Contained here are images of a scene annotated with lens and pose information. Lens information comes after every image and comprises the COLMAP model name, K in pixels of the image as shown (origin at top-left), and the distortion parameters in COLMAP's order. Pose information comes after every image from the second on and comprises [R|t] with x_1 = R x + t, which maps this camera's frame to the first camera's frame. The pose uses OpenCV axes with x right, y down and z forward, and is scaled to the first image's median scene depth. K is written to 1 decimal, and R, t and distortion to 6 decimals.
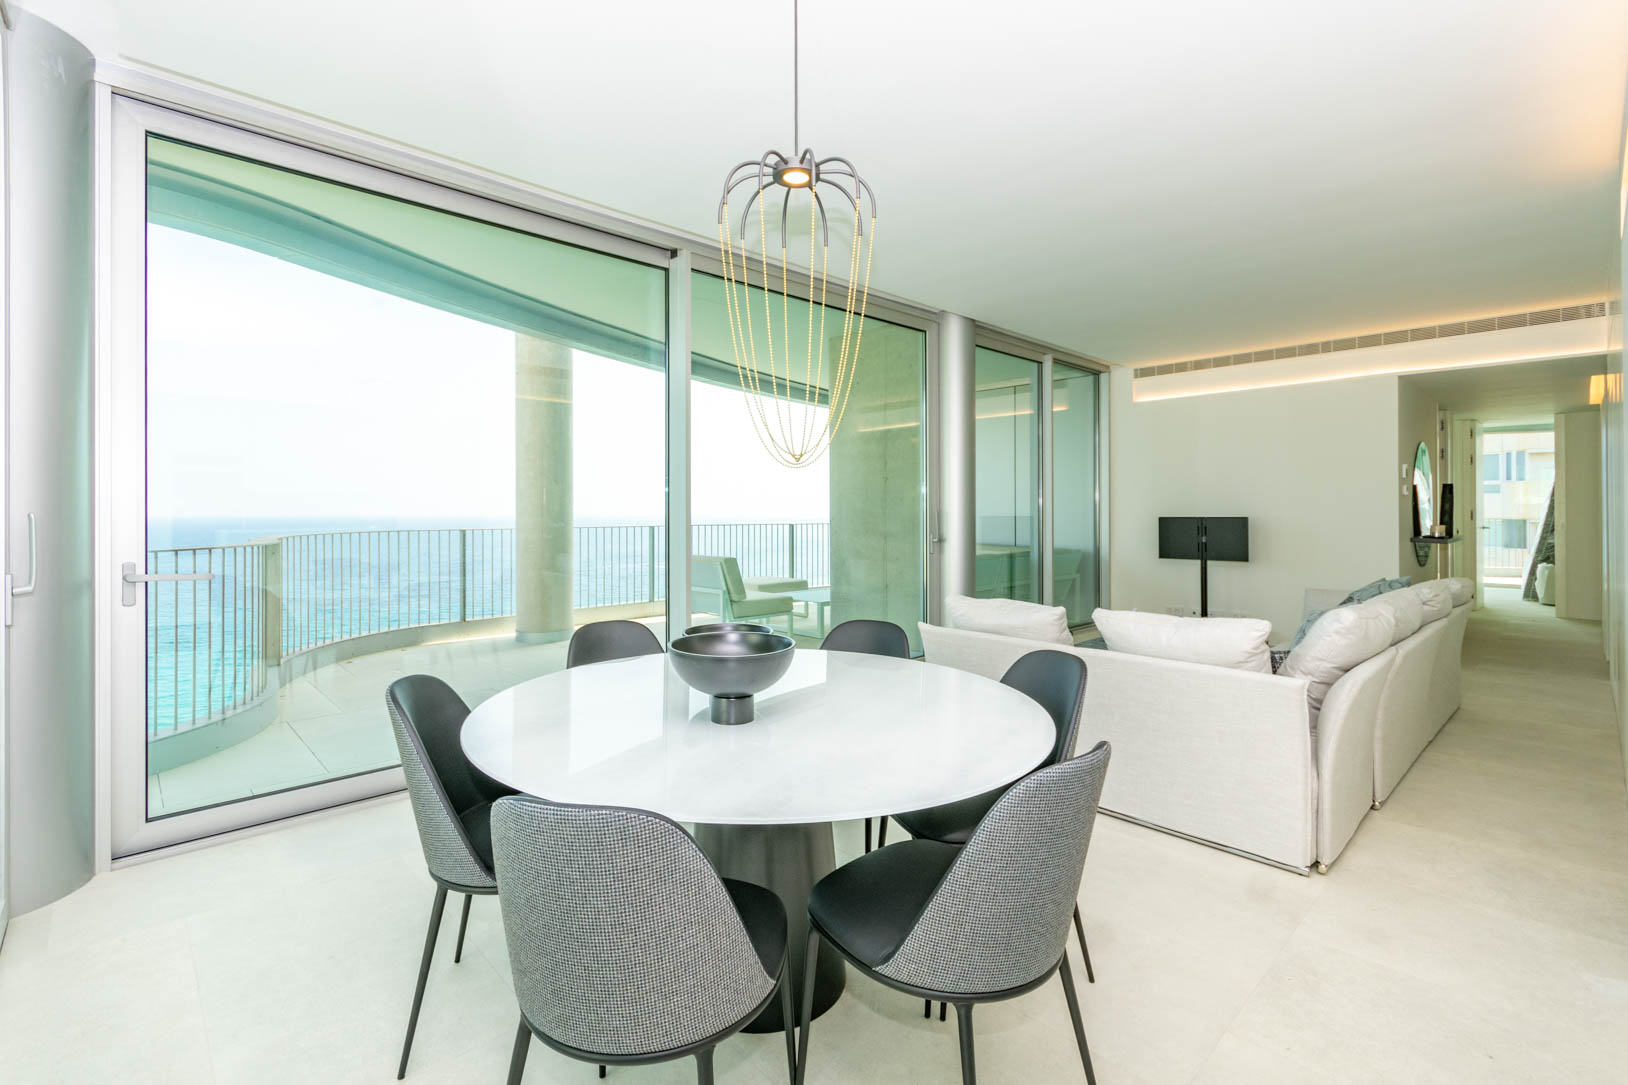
lens RADIAL K [[732.6, 0, 797.7], [0, 732.6, 509.1], [0, 0, 1]] dist [0.006773, -0.004044]
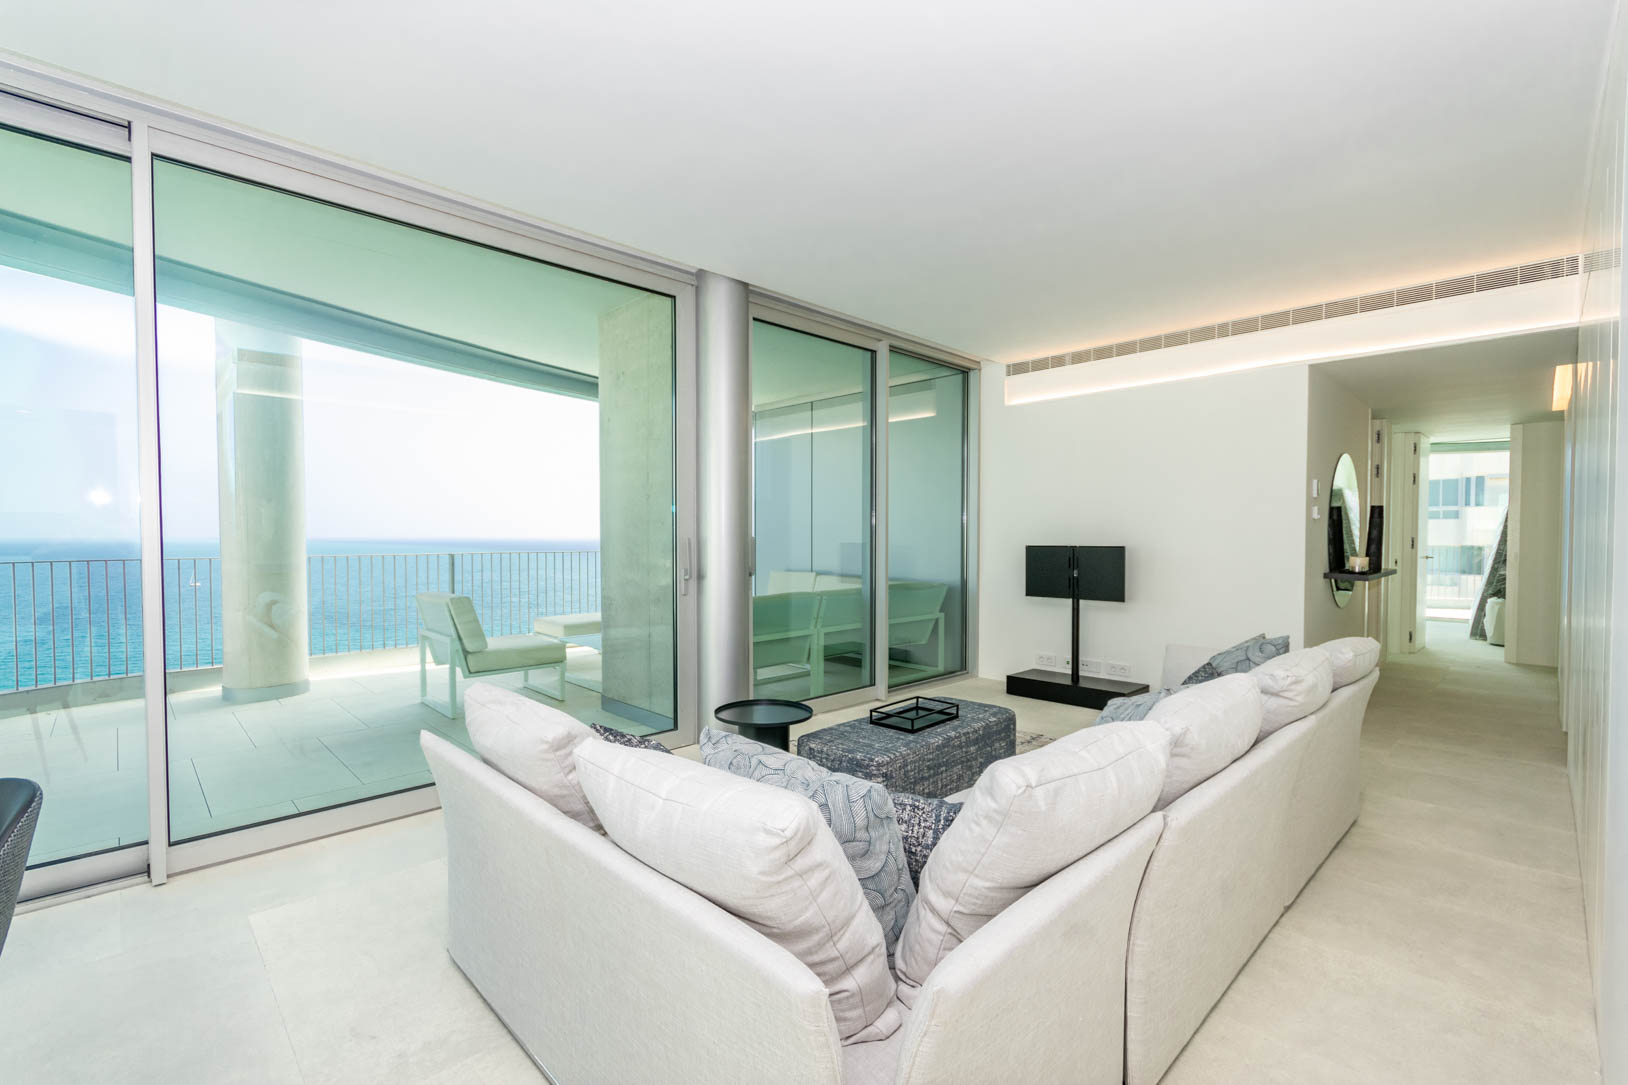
lens RADIAL K [[732.6, 0, 788.3], [0, 732.6, 547.5], [0, 0, 1]] dist [0.006773, -0.004044]
pose [[0.999877, 0.002933, 0.015395, 0.243050], [-0.003324, 0.999671, 0.025434, -0.007011], [-0.015315, -0.025483, 0.999558, 0.218676]]
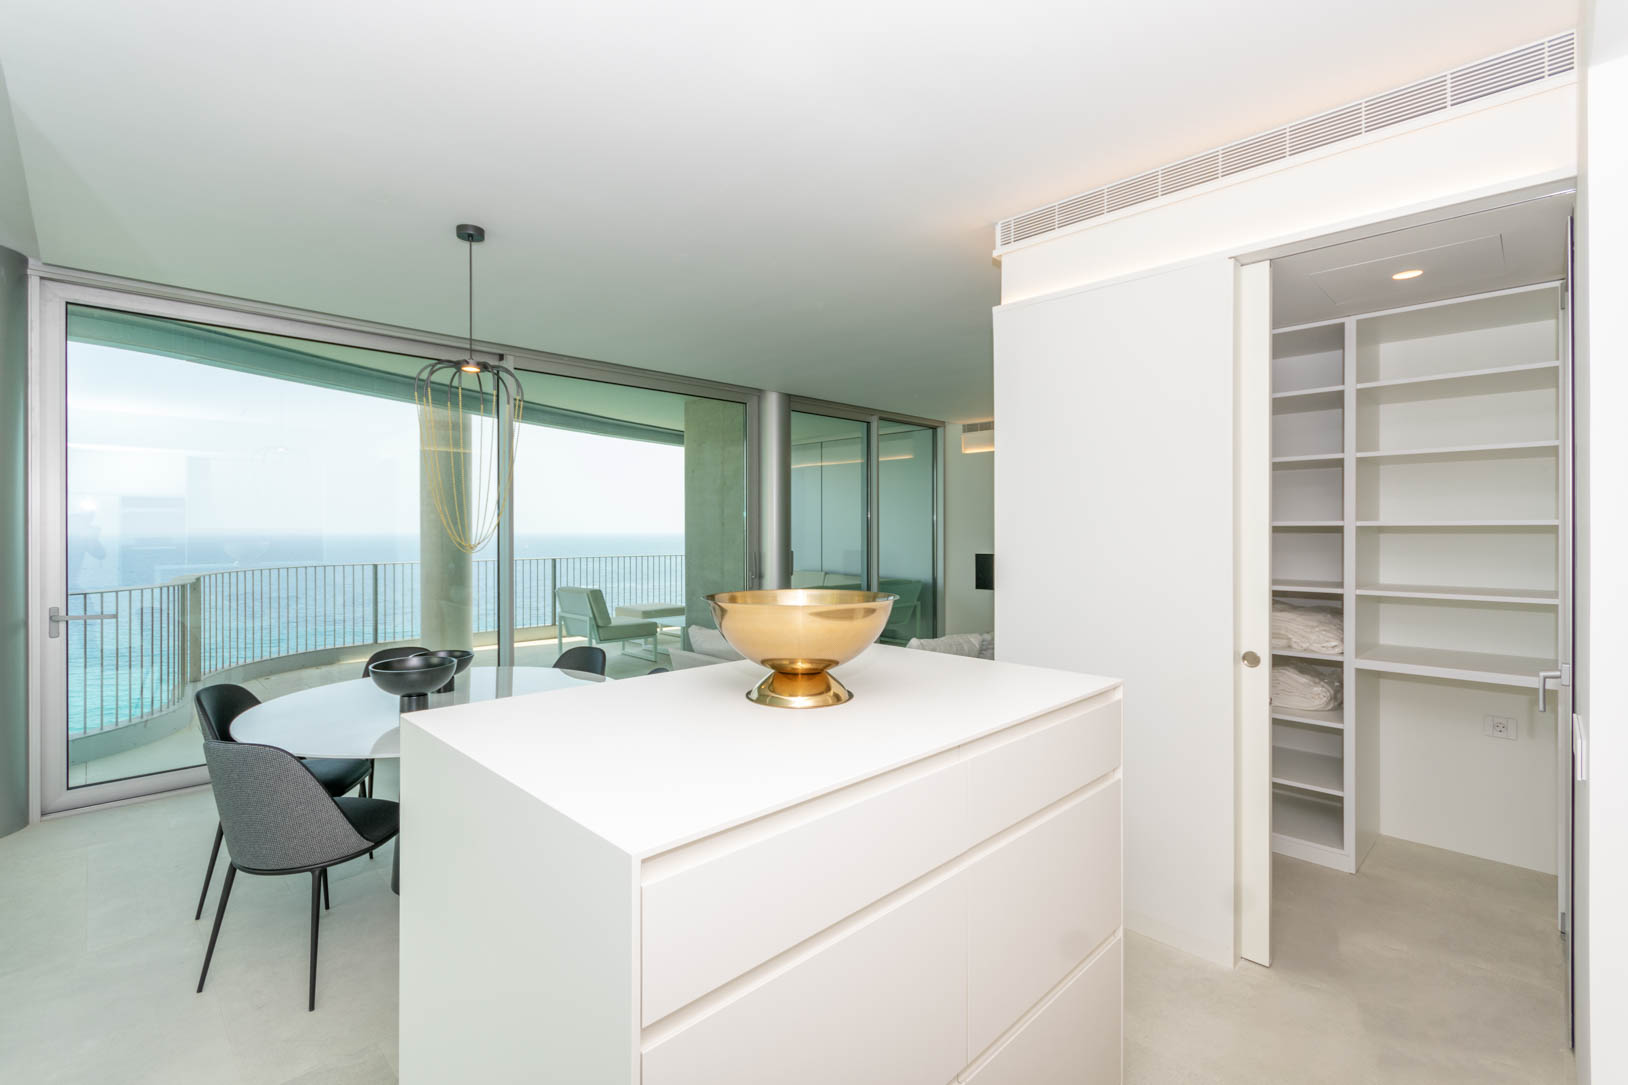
lens RADIAL K [[732.6, 0, 783.2], [0, 732.6, 528.6], [0, 0, 1]] dist [0.006773, -0.004044]
pose [[0.999956, 0.001617, 0.009194, 0.198507], [-0.001634, 0.999997, 0.001920, -0.034127], [-0.009191, -0.001934, 0.999956, -0.176768]]
